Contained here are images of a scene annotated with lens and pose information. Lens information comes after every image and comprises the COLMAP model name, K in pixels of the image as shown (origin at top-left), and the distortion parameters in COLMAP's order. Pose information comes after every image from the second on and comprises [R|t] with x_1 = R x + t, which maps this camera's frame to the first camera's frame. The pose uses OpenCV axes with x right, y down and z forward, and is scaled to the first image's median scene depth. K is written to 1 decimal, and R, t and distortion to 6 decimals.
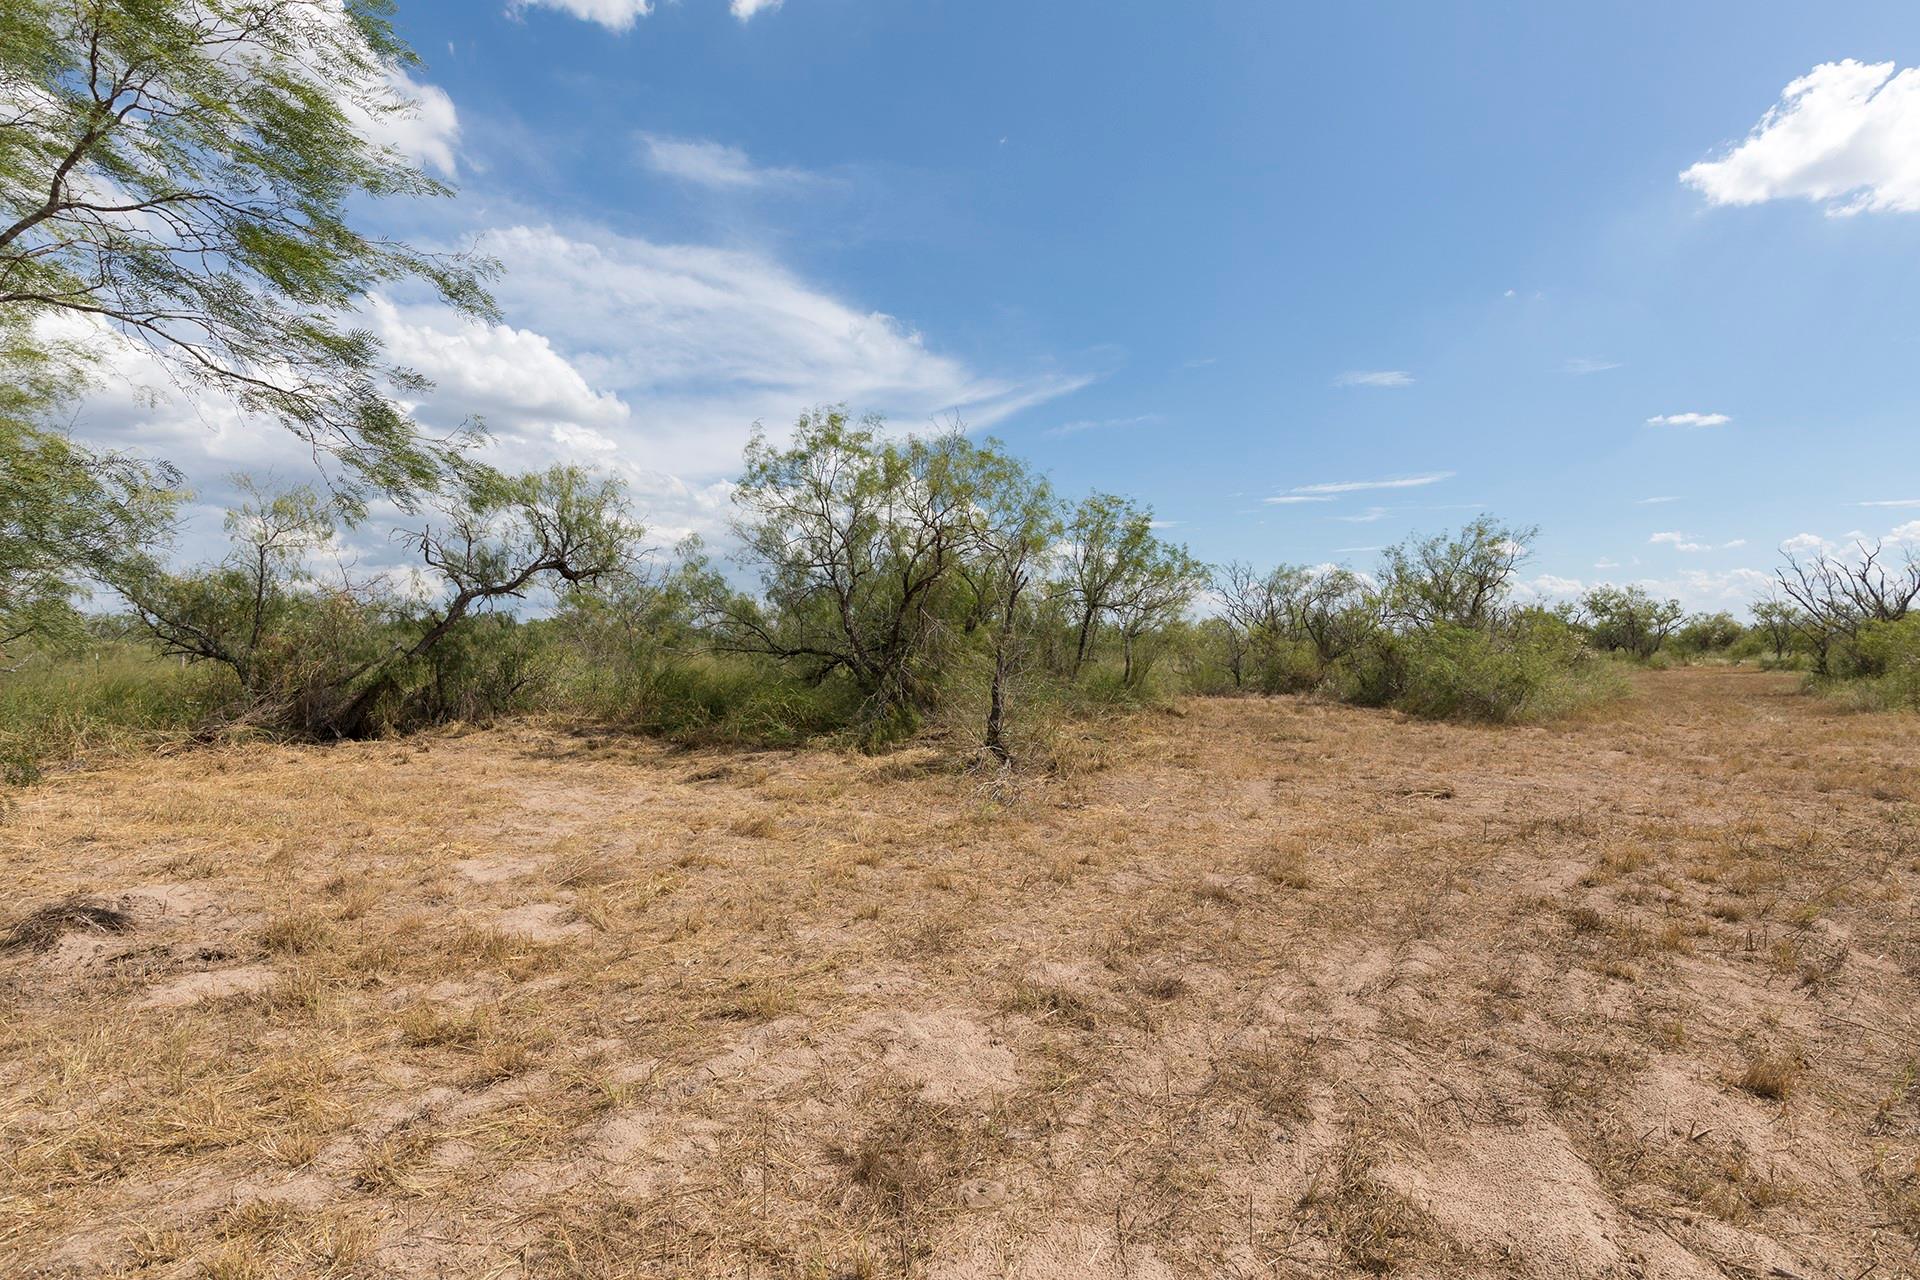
lens RADIAL K [[860.6, 0, 964.3], [0, 860.6, 629.3], [0, 0, 1]] dist [0.011361, -0.003098]
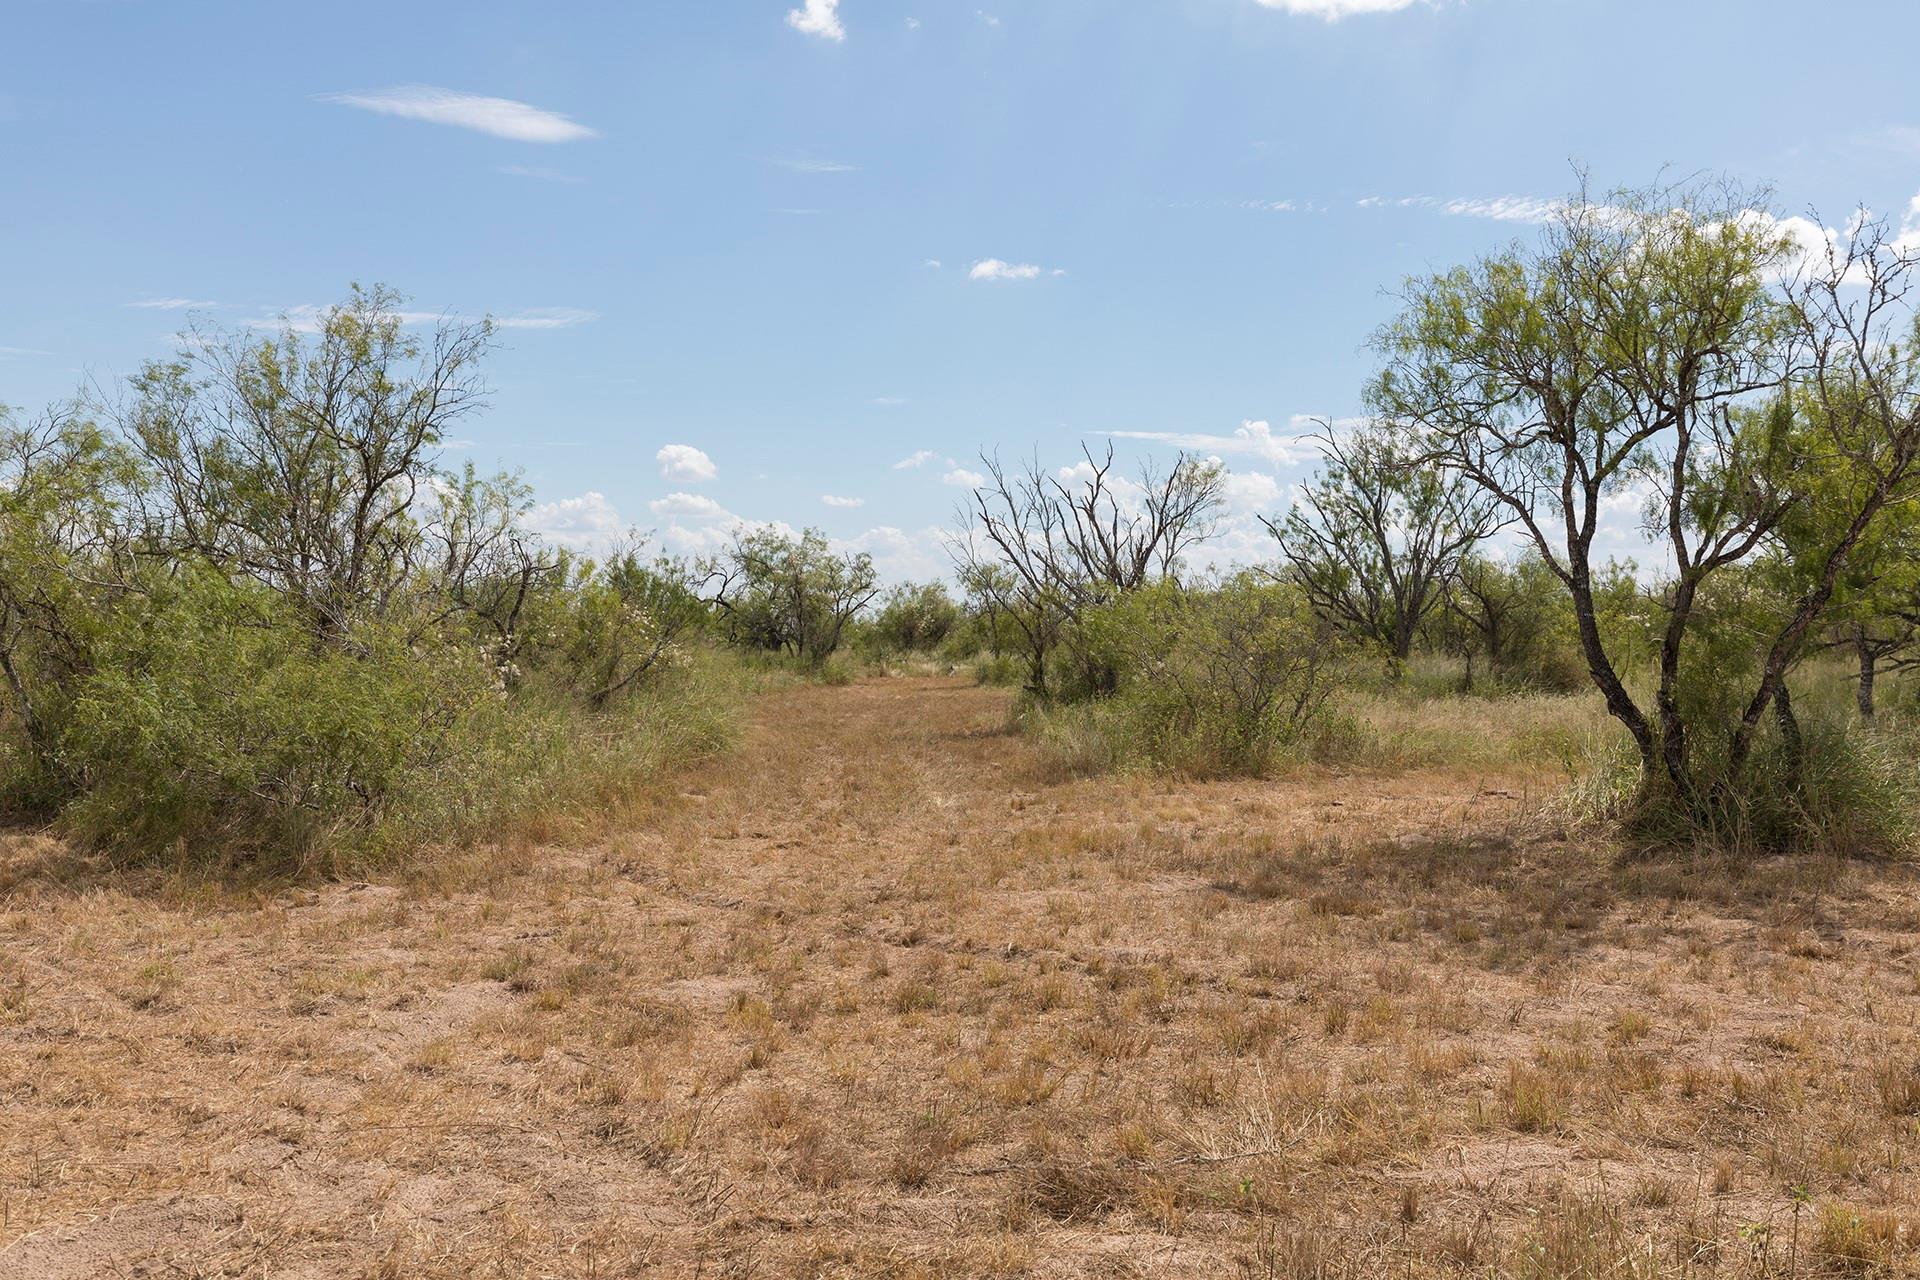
lens RADIAL K [[1838.5, 0, 958.9], [0, 1838.5, 612.0], [0, 0, 1]] dist [0.008212, 0.000000]
pose [[0.749528, 0.010276, 0.661893, 0.078285], [-0.012633, 0.999919, -0.001218, 0.001495], [-0.661853, -0.007448, 0.749597, 0.070851]]
